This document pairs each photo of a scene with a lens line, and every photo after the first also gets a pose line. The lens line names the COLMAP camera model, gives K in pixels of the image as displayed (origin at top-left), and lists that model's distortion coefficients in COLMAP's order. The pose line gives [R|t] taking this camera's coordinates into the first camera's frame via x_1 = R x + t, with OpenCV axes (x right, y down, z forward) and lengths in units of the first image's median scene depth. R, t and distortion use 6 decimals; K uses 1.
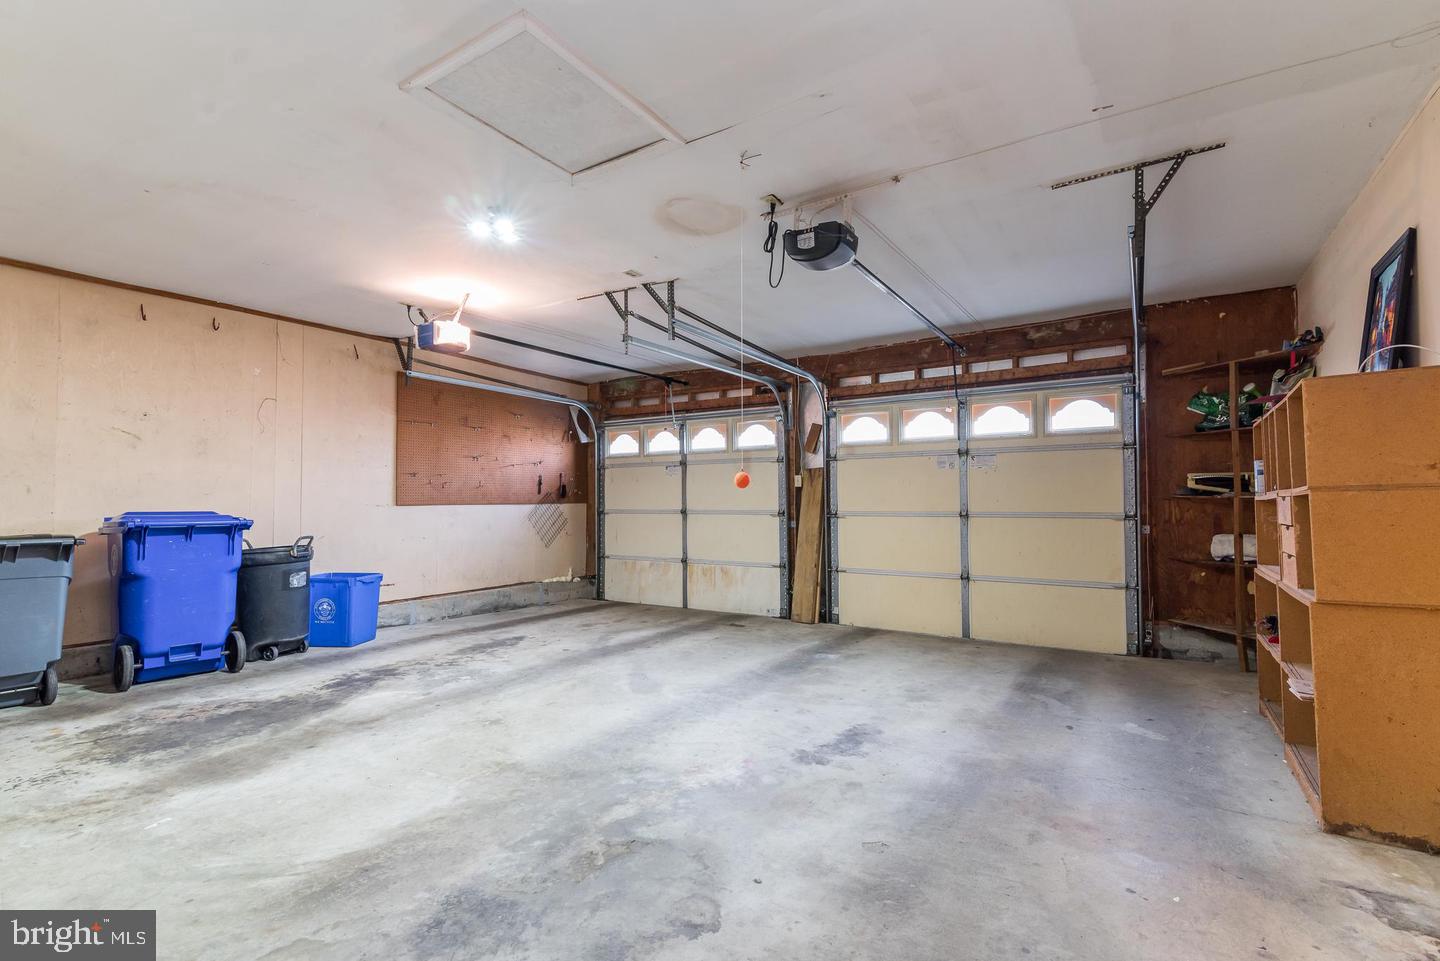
lens RADIAL K [[667.7, 0, 722.2], [0, 667.7, 482.8], [0, 0, 1]] dist [0.004067, -0.000725]
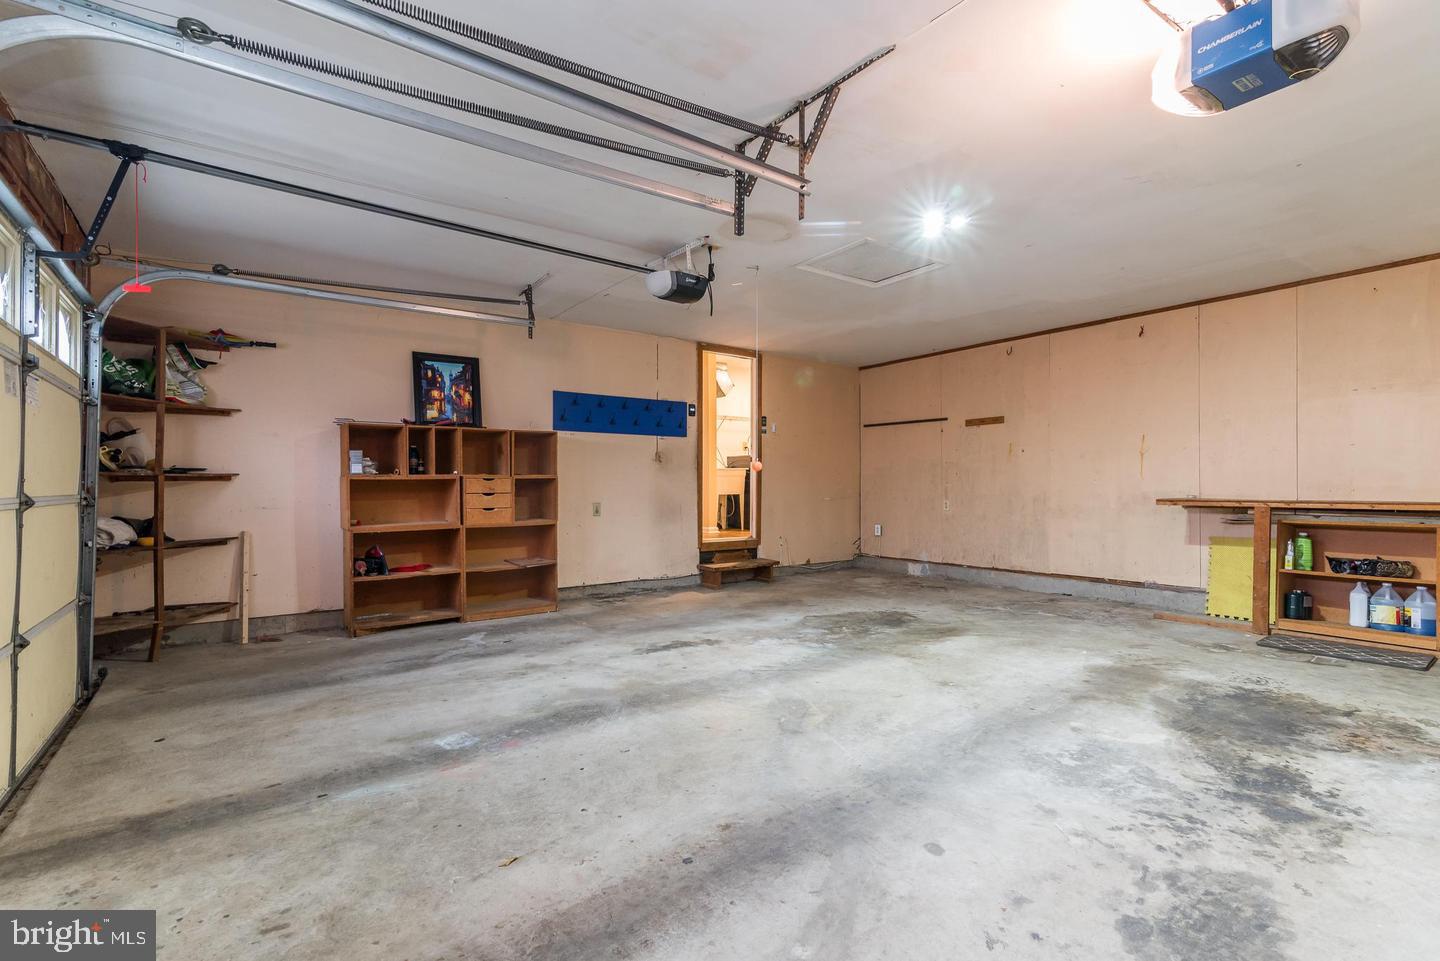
lens RADIAL K [[667.7, 0, 718.5], [0, 667.7, 477.7], [0, 0, 1]] dist [0.004067, -0.000725]
pose [[-0.934648, 0.007015, 0.355506, -0.379218], [-0.008437, 0.999086, -0.041896, 0.077016], [-0.355475, -0.042158, -0.933735, 2.102961]]
